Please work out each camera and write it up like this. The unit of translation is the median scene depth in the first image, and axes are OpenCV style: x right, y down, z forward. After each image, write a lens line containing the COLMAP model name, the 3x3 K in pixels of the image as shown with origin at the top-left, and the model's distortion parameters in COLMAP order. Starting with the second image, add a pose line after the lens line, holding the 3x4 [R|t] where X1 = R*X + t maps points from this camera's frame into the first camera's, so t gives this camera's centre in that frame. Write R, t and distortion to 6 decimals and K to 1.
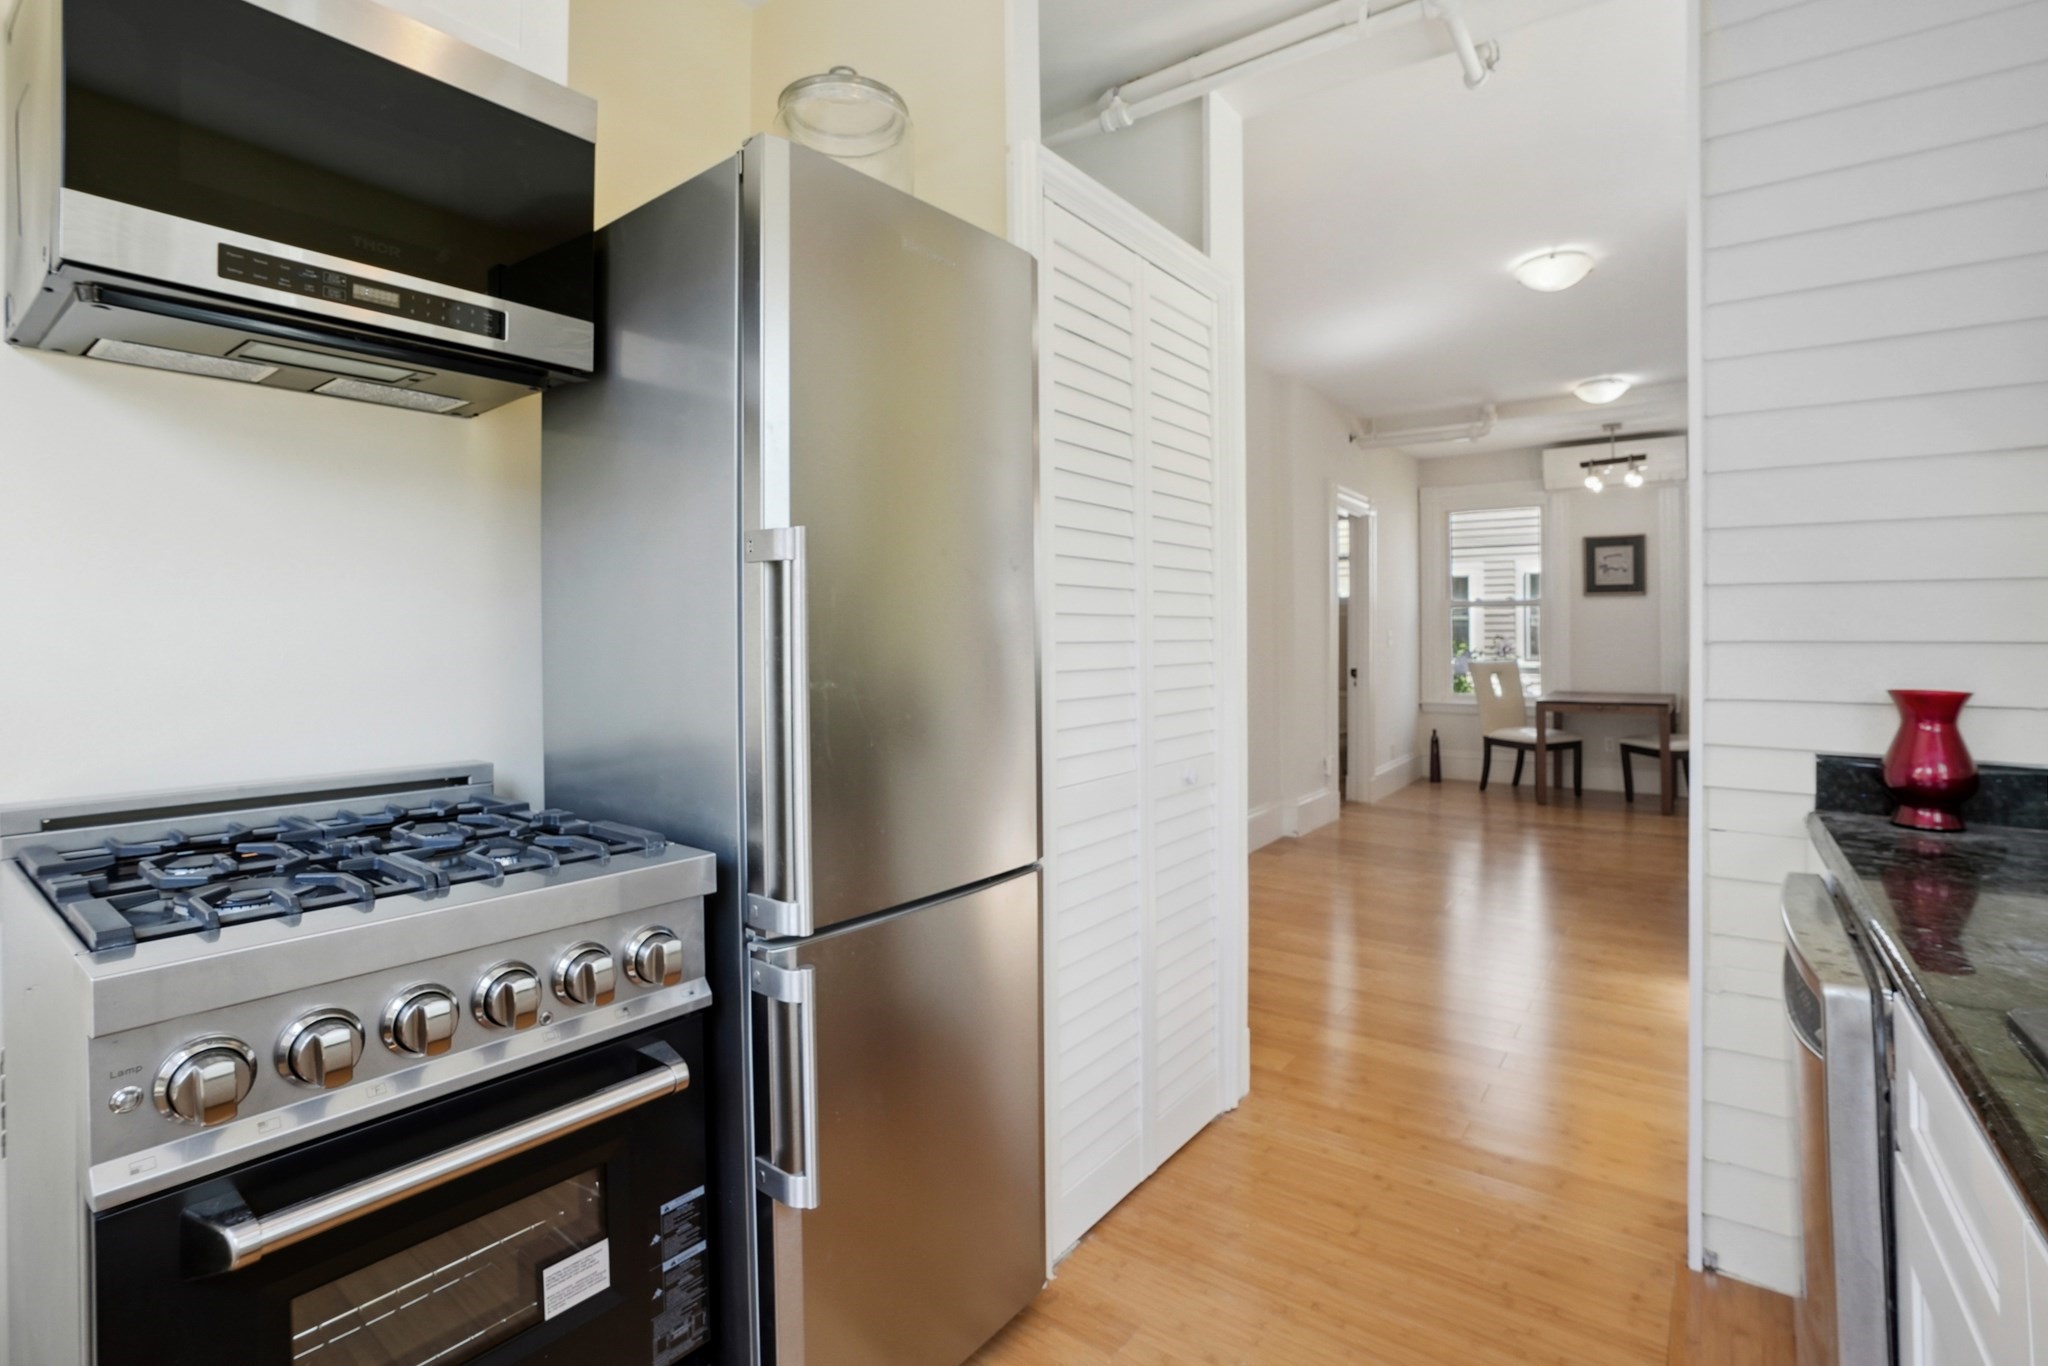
lens RADIAL K [[979.3, 0, 1081.0], [0, 979.3, 610.6], [0, 0, 1]] dist [-0.015393, 0.003184]
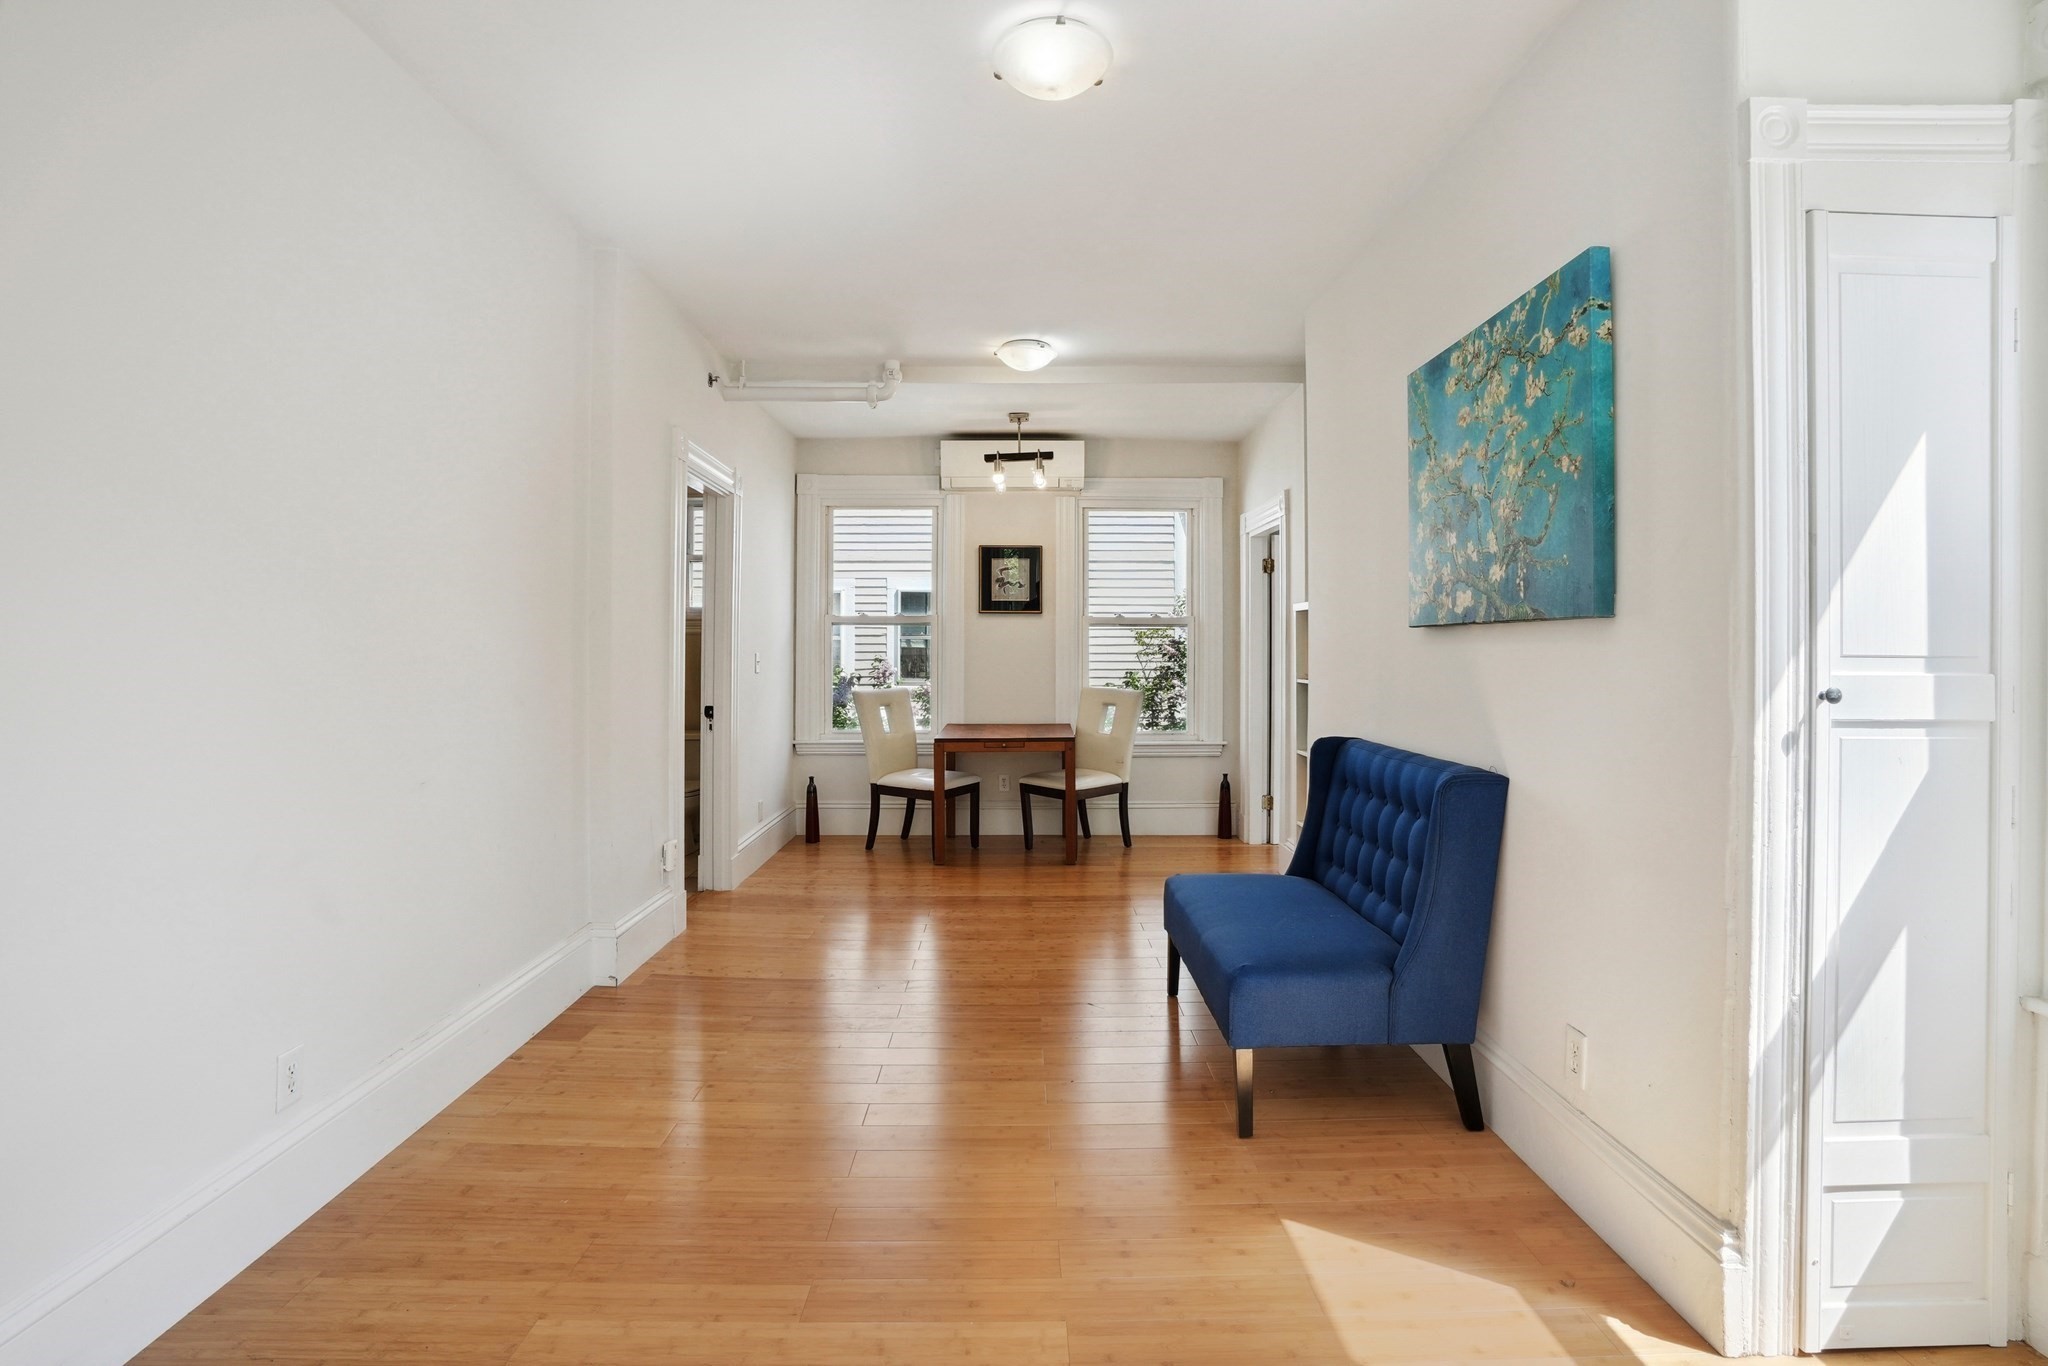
lens RADIAL K [[979.3, 0, 1048.1], [0, 979.3, 651.1], [0, 0, 1]] dist [-0.015393, 0.003184]
pose [[0.822437, 0.003593, 0.568845, 0.070697], [-0.015317, 0.999757, 0.015831, 0.003416], [-0.568650, -0.021733, 0.822293, 0.251853]]
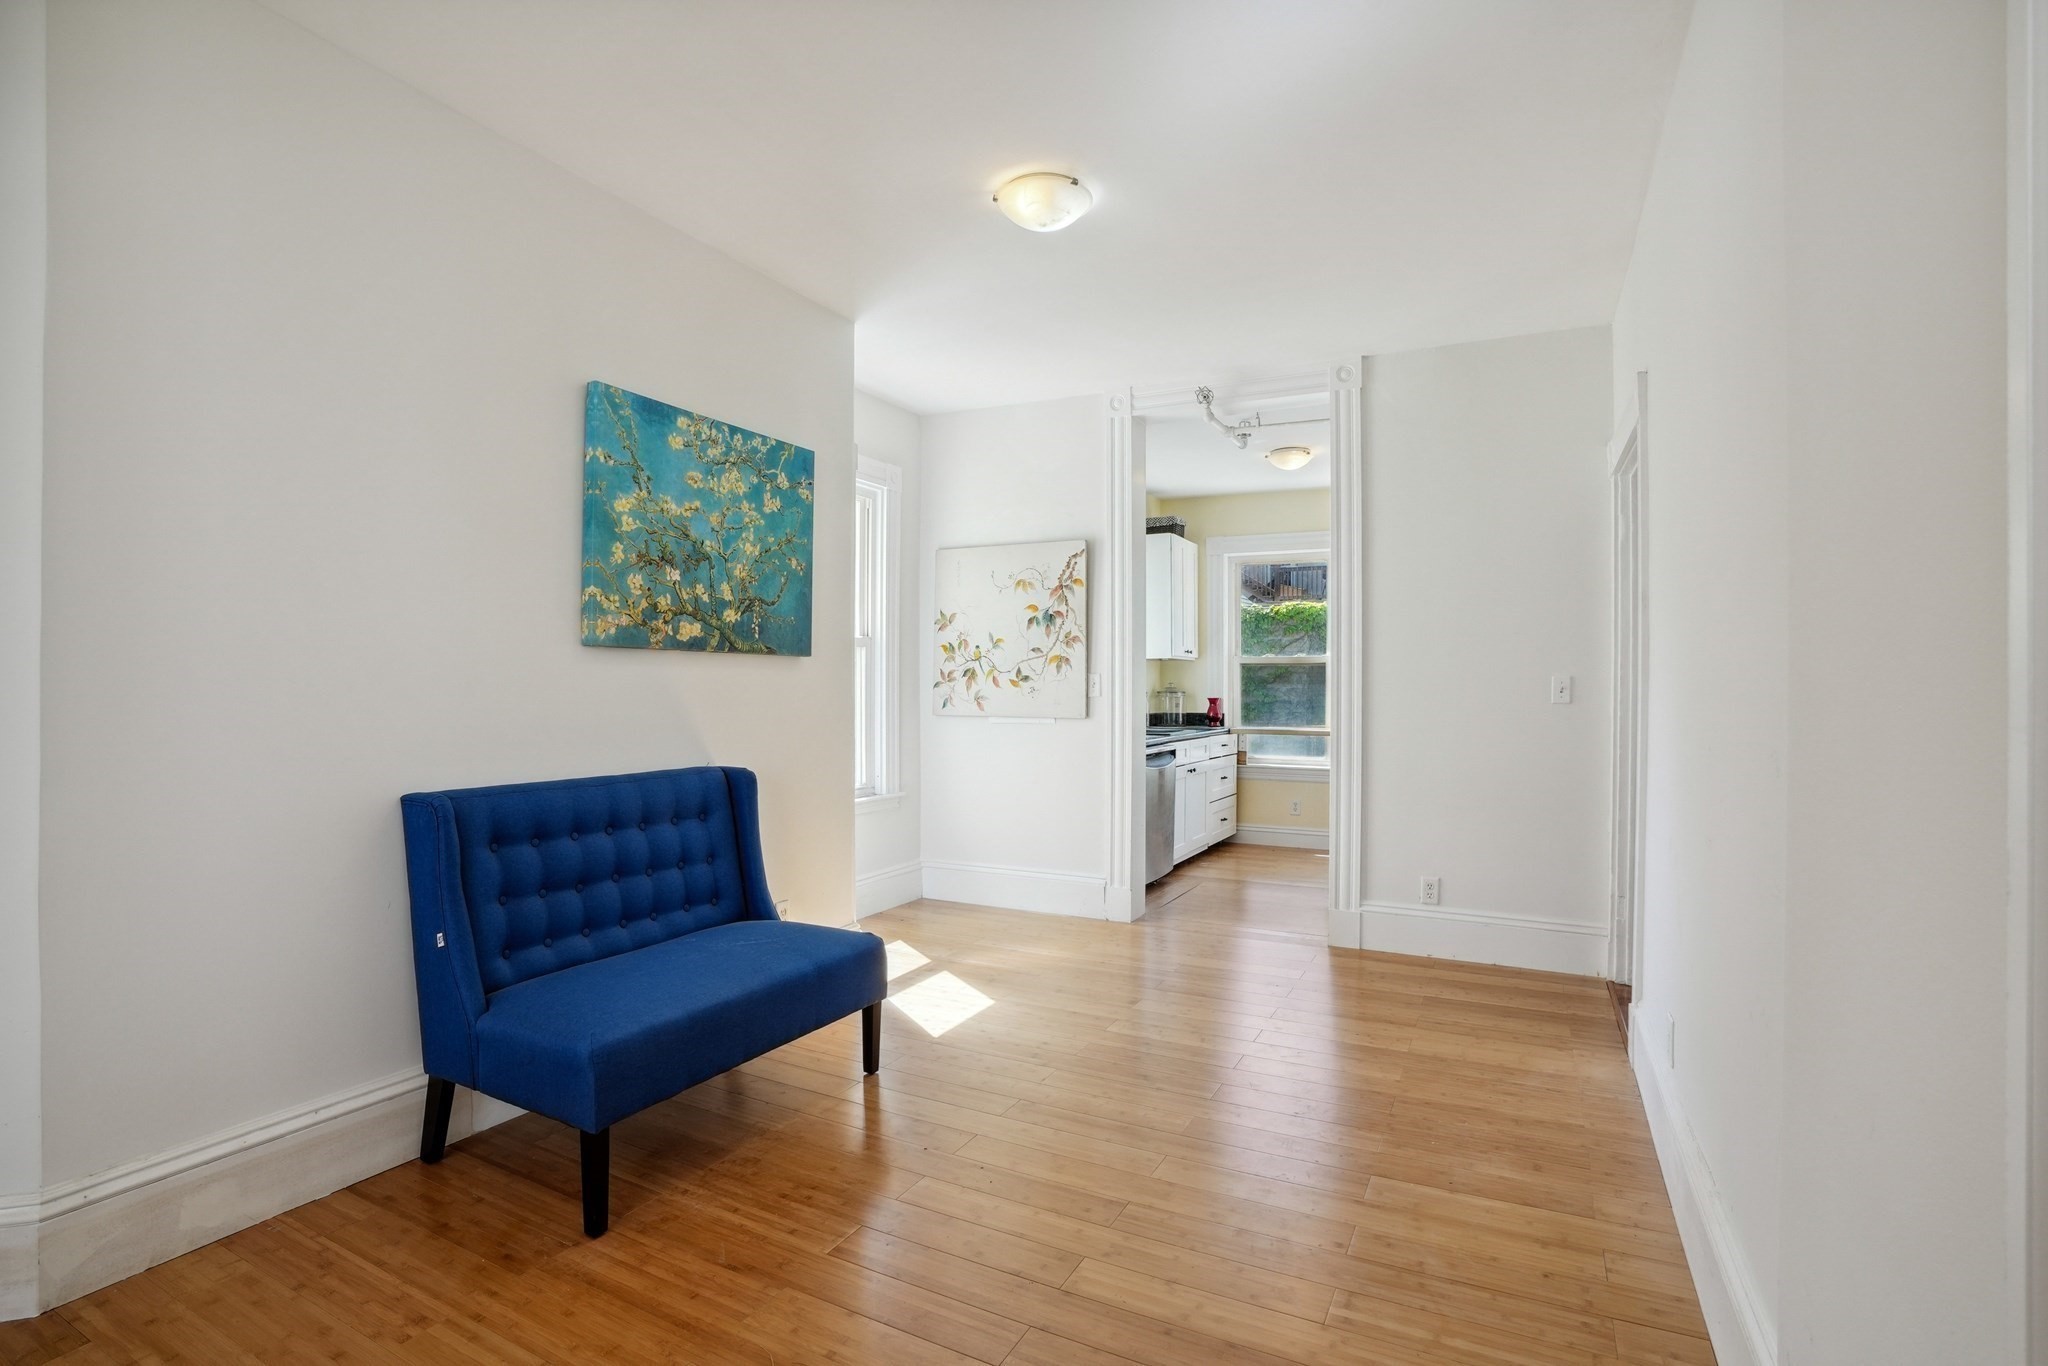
lens RADIAL K [[979.3, 0, 1017.7], [0, 979.3, 694.8], [0, 0, 1]] dist [-0.015393, 0.003184]
pose [[-0.995965, -0.000061, -0.089738, 0.302464], [0.001045, 0.999924, -0.012281, 0.022347], [0.089731, -0.012325, -0.995890, 0.922731]]
